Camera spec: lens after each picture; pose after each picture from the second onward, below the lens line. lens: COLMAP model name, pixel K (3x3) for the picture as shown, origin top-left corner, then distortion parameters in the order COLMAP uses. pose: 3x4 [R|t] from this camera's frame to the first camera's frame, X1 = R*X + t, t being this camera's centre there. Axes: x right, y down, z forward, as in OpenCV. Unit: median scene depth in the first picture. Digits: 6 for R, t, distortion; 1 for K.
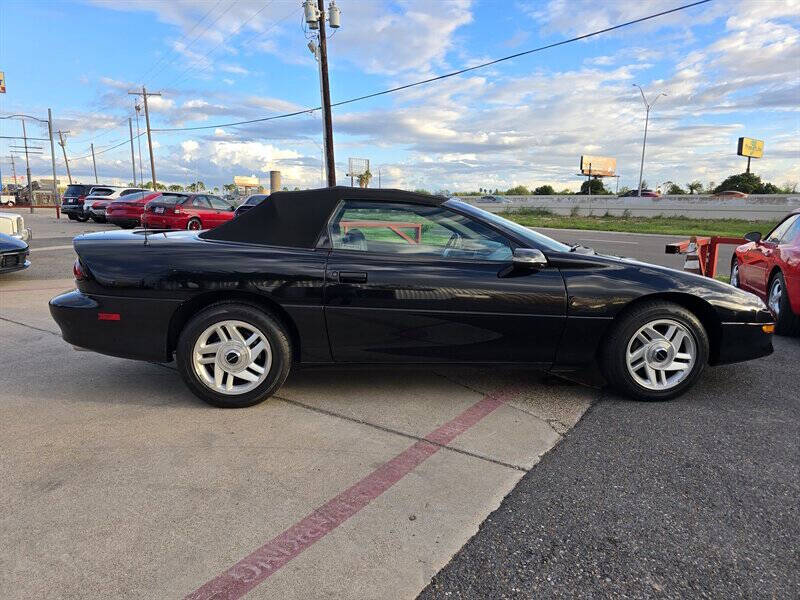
lens RADIAL K [[525.7, 0, 396.5], [0, 525.7, 294.6], [0, 0, 1]] dist [0.048600, -0.039979]
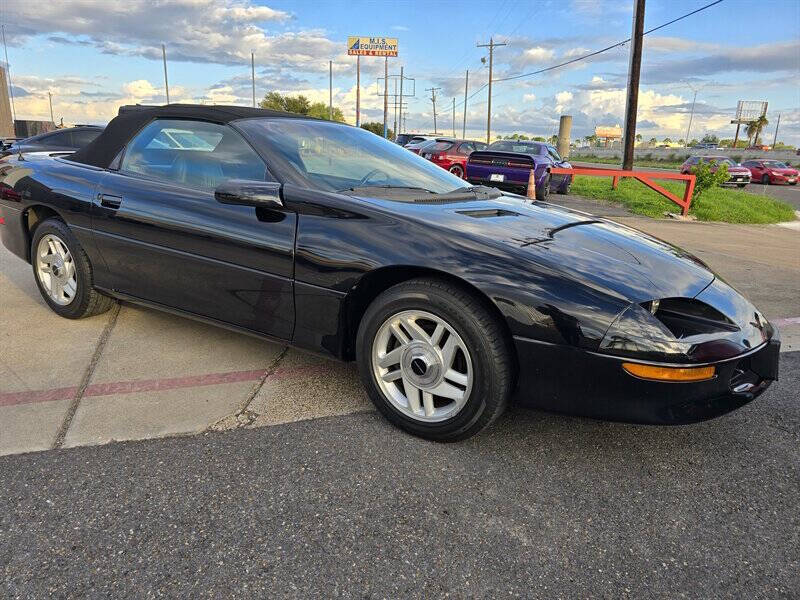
lens RADIAL K [[525.7, 0, 396.5], [0, 525.7, 294.6], [0, 0, 1]] dist [0.048600, -0.039979]
pose [[0.815478, 0.166823, -0.554225, 0.805054], [-0.118195, 0.985382, 0.122691, -0.043764], [0.566591, -0.034545, 0.823275, 0.472765]]
